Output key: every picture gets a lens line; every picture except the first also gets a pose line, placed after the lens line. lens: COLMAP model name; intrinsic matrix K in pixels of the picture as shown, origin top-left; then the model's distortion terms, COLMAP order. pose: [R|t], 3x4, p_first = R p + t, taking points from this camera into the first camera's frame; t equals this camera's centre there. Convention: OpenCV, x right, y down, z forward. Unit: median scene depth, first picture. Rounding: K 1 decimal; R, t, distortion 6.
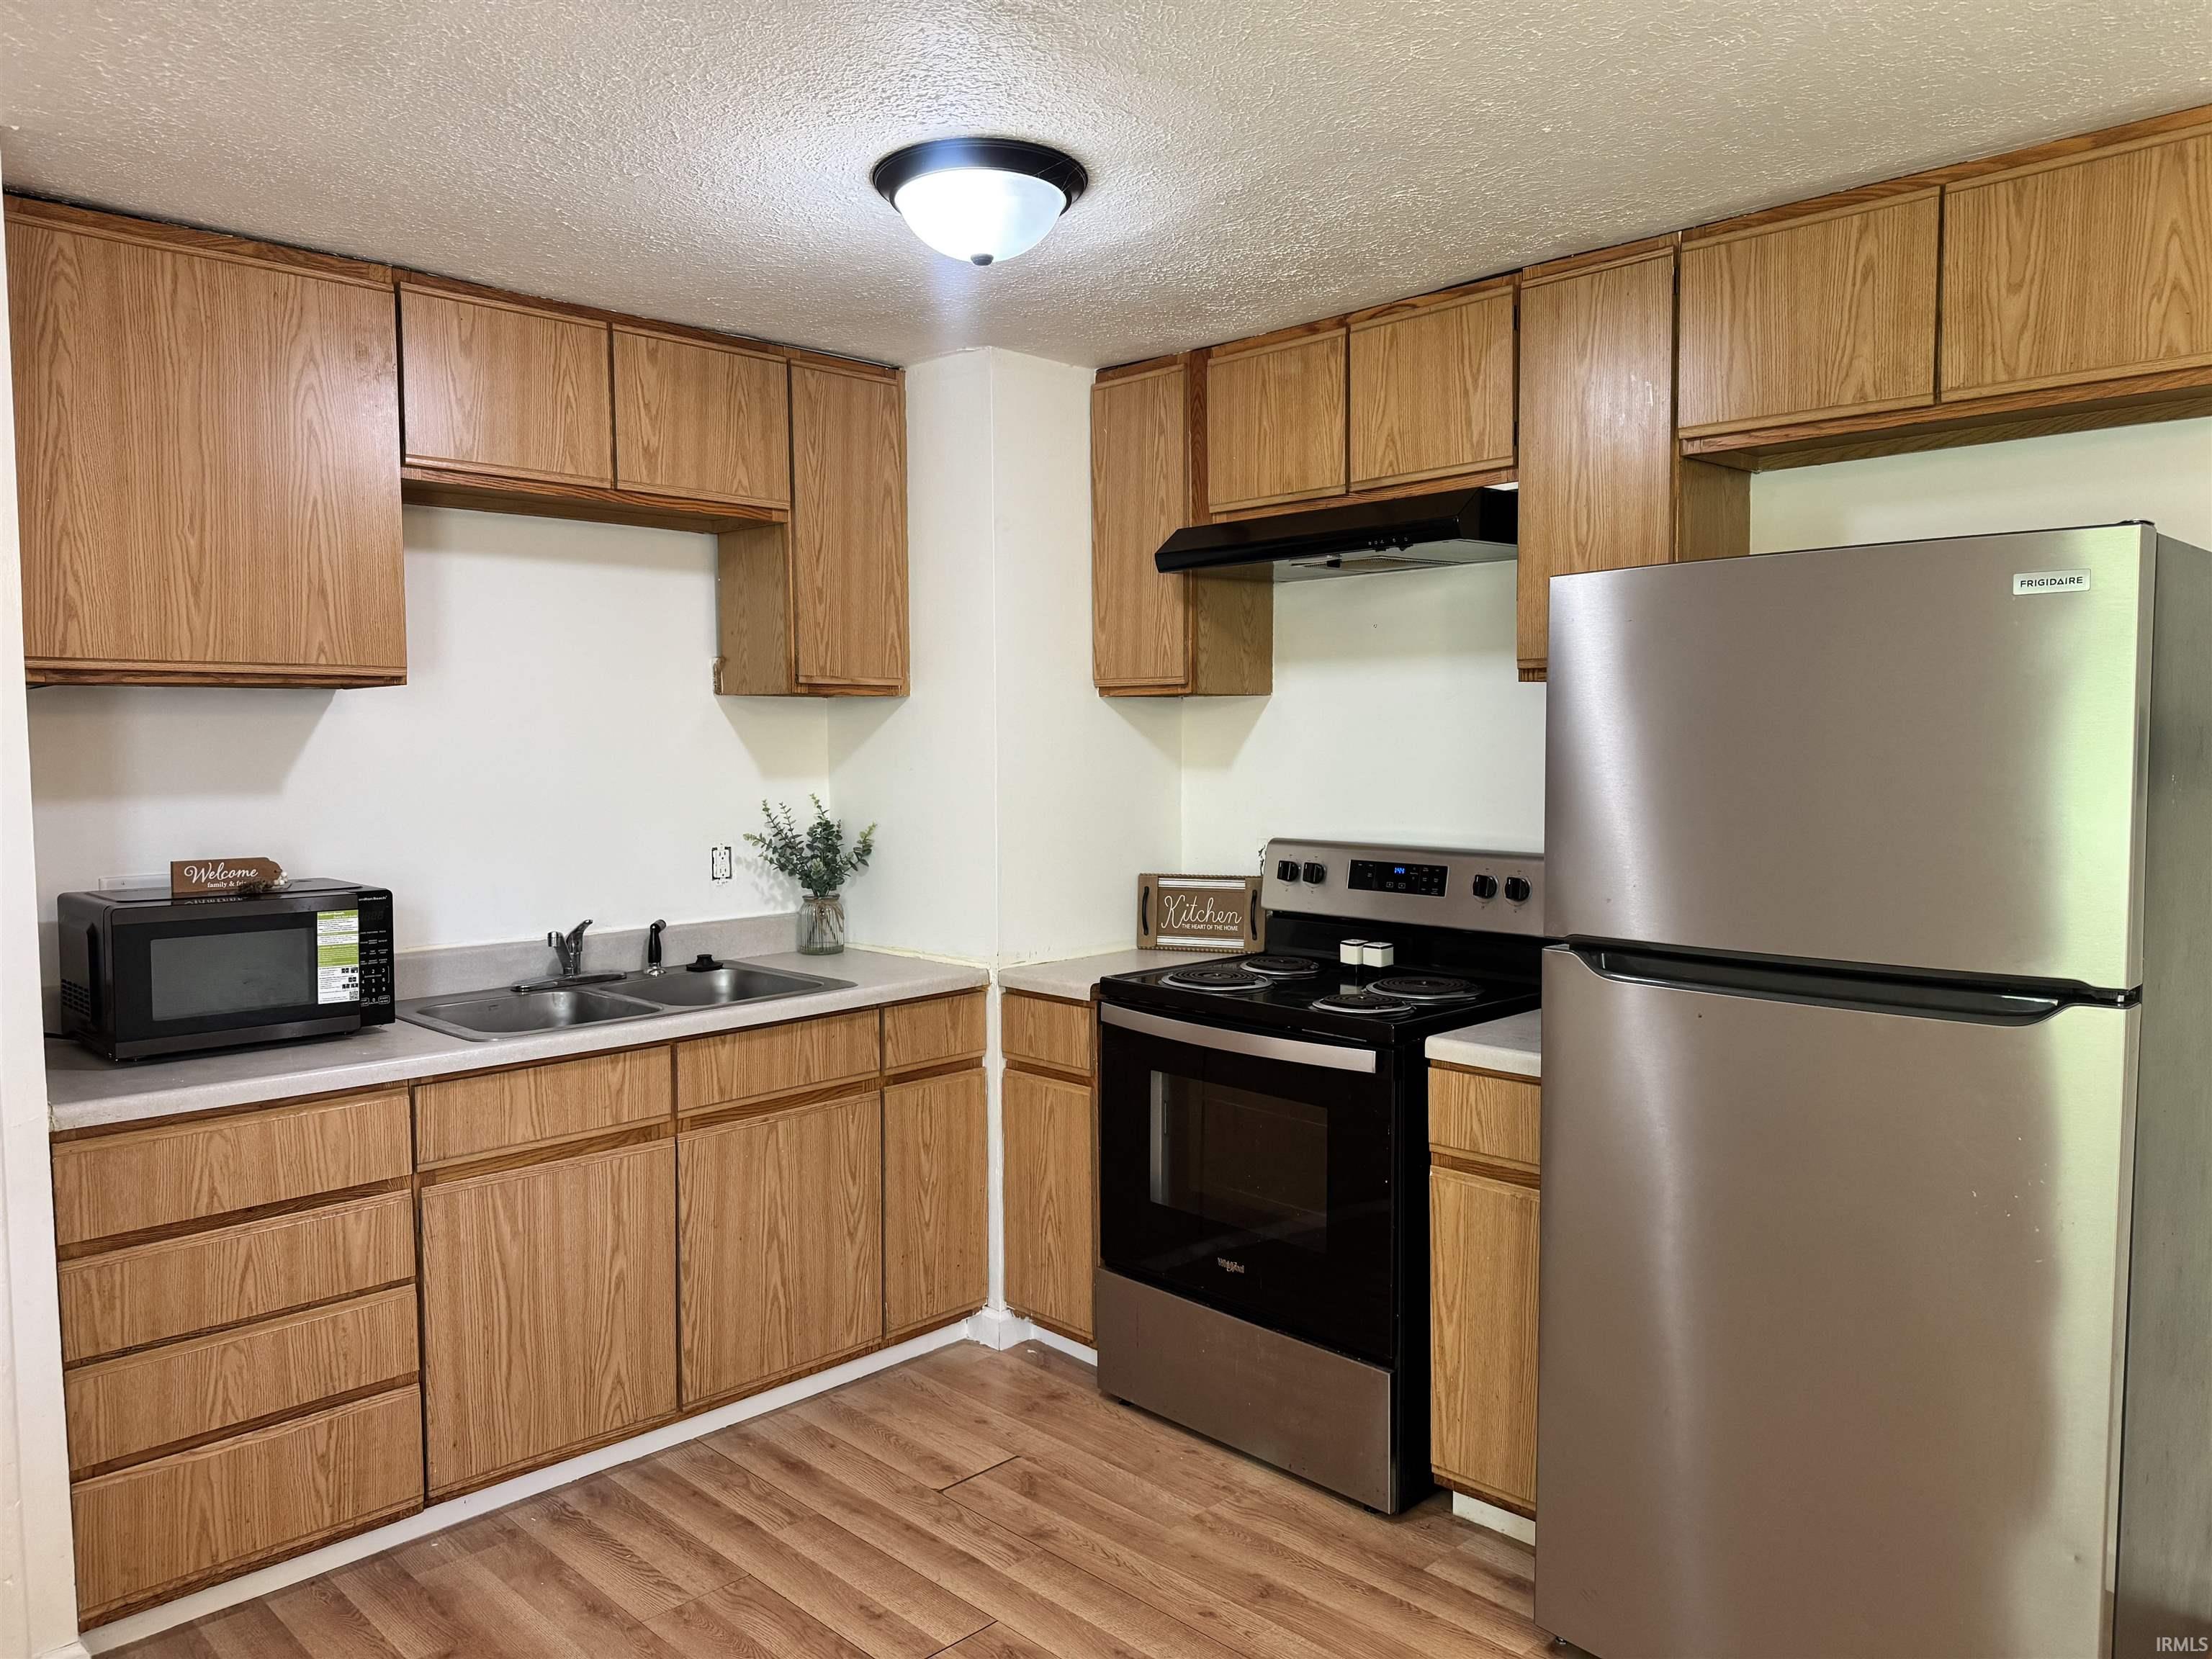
lens RADIAL K [[1535.1, 0, 1122.1], [0, 1535.1, 831.3], [0, 0, 1]] dist [0.077612, -0.072840]
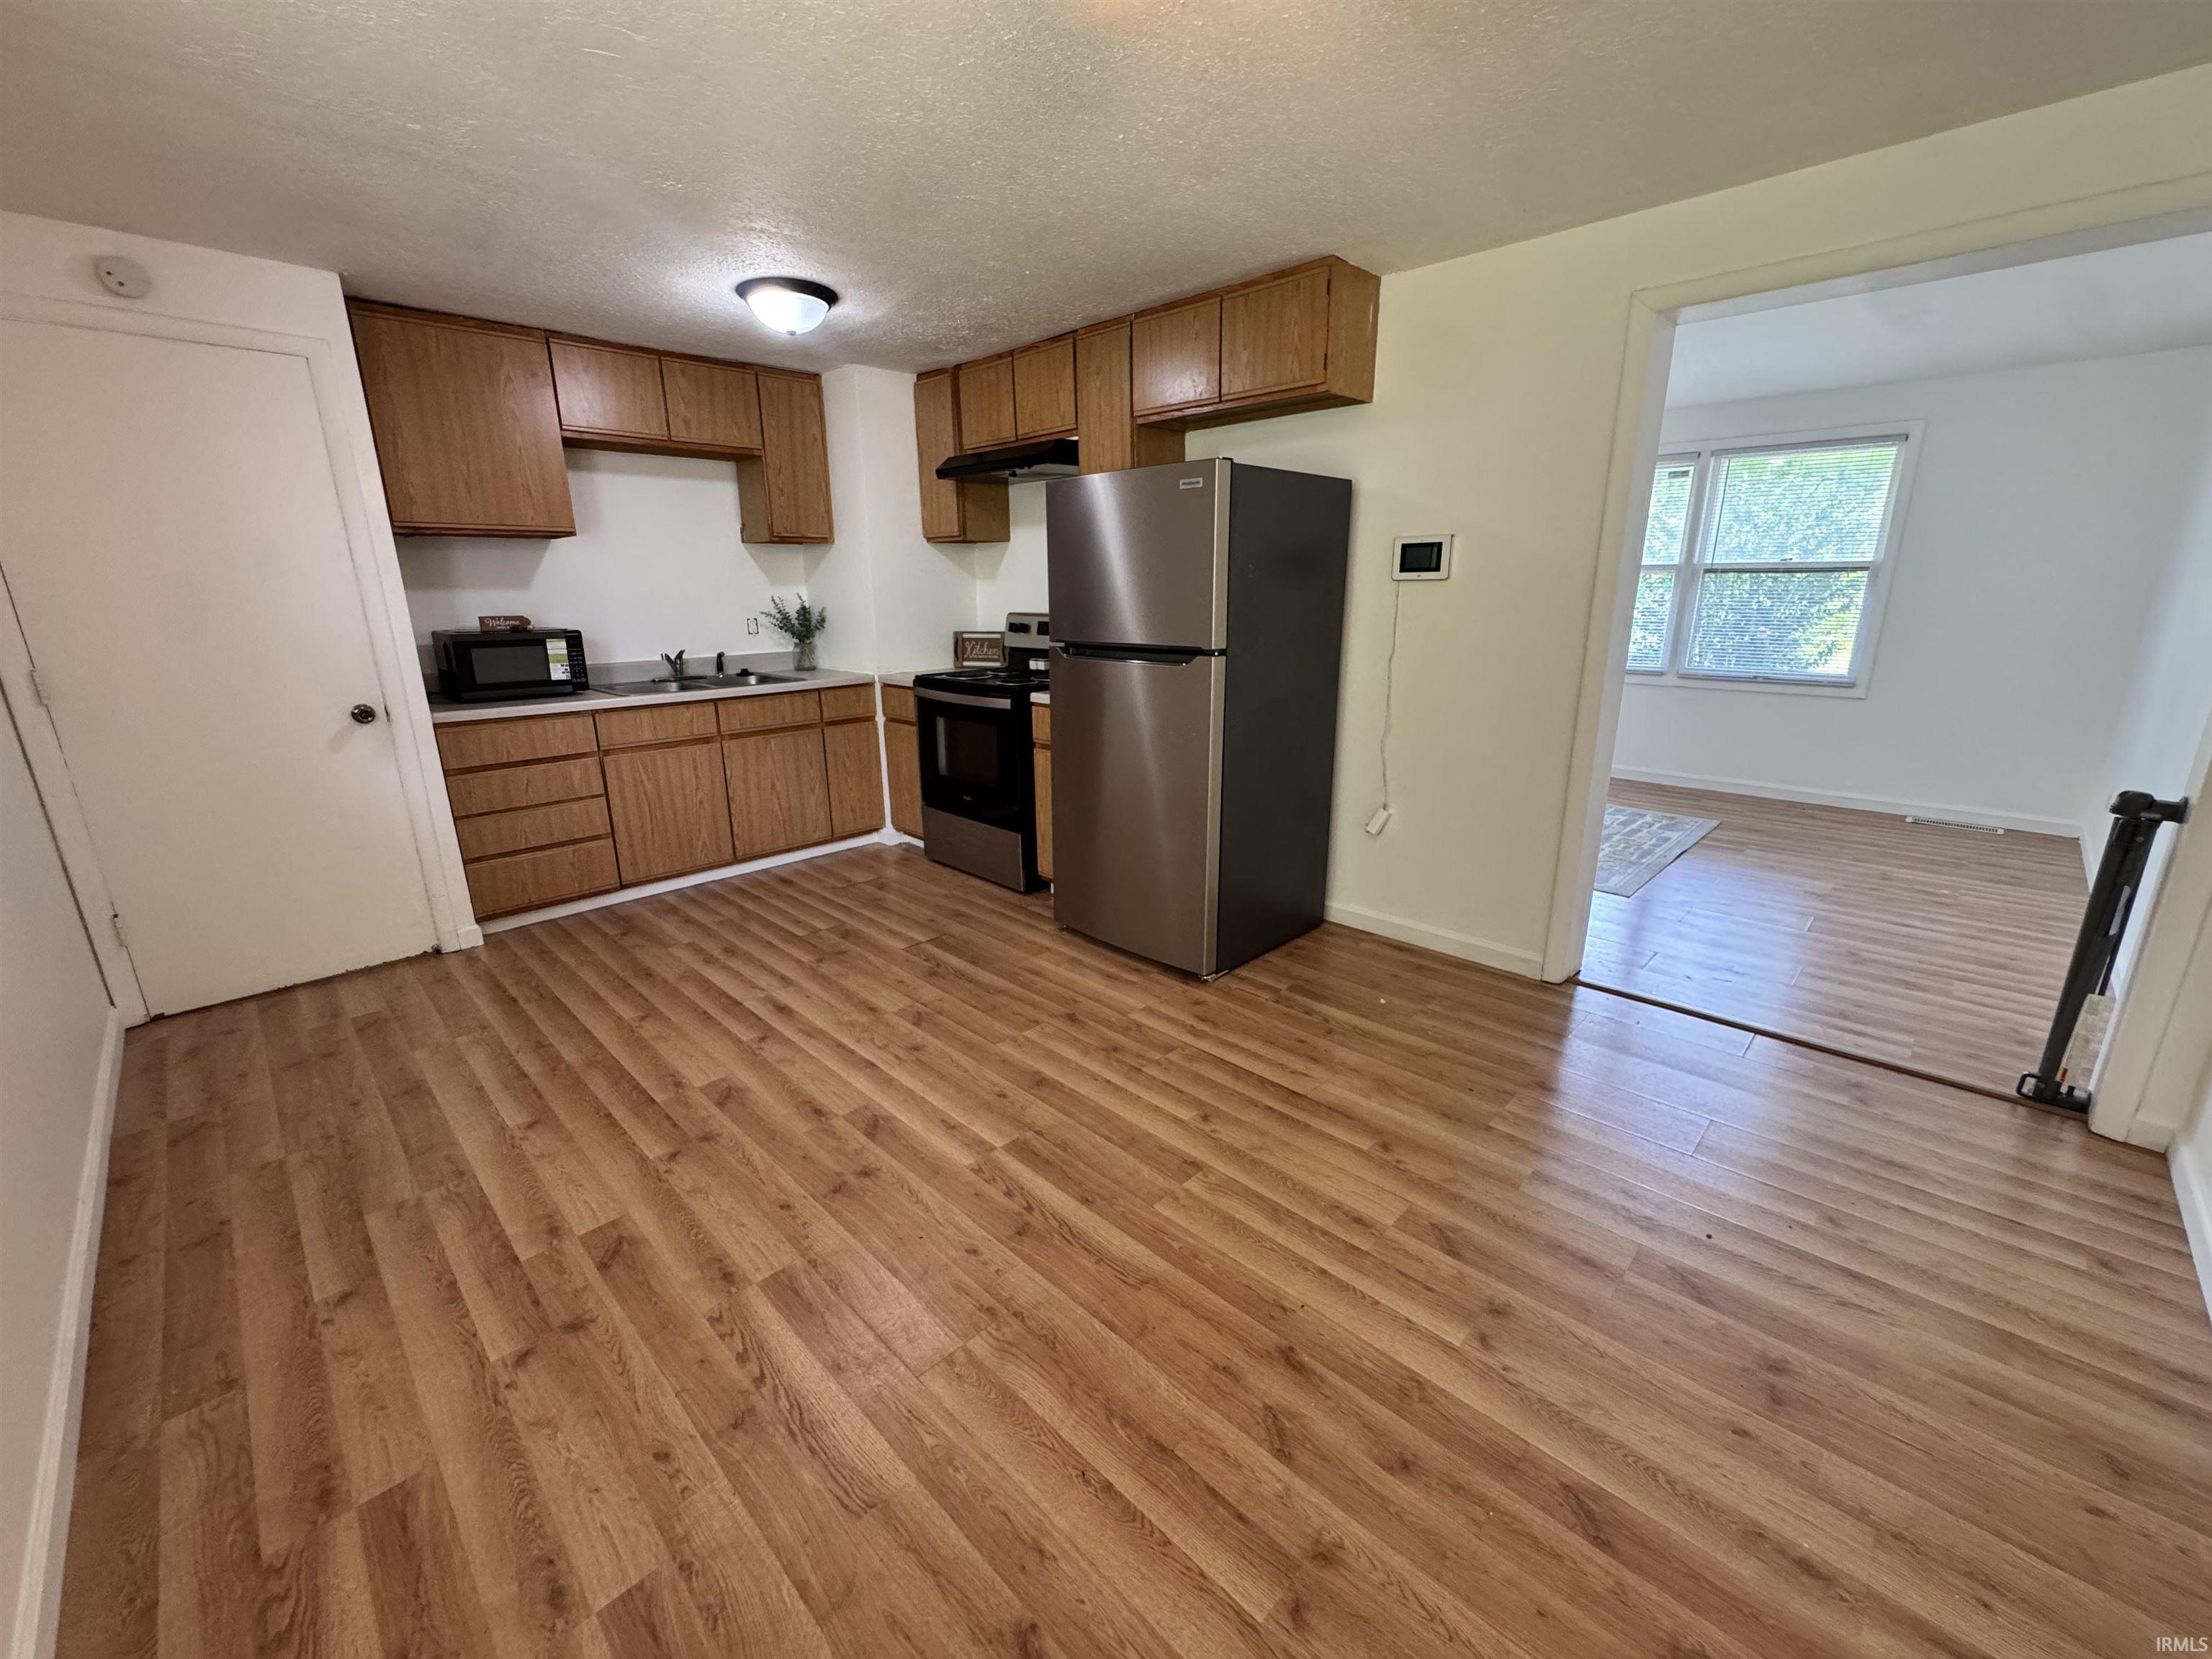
lens RADIAL K [[885.5, 0, 1111.9], [0, 885.5, 810.7], [0, 0, 1]] dist [0.013273, -0.000123]
pose [[0.999988, -0.004122, -0.002509, 0.295333], [0.004520, 0.982191, 0.187832, 0.054065], [0.001690, -0.187841, 0.982198, -0.306089]]
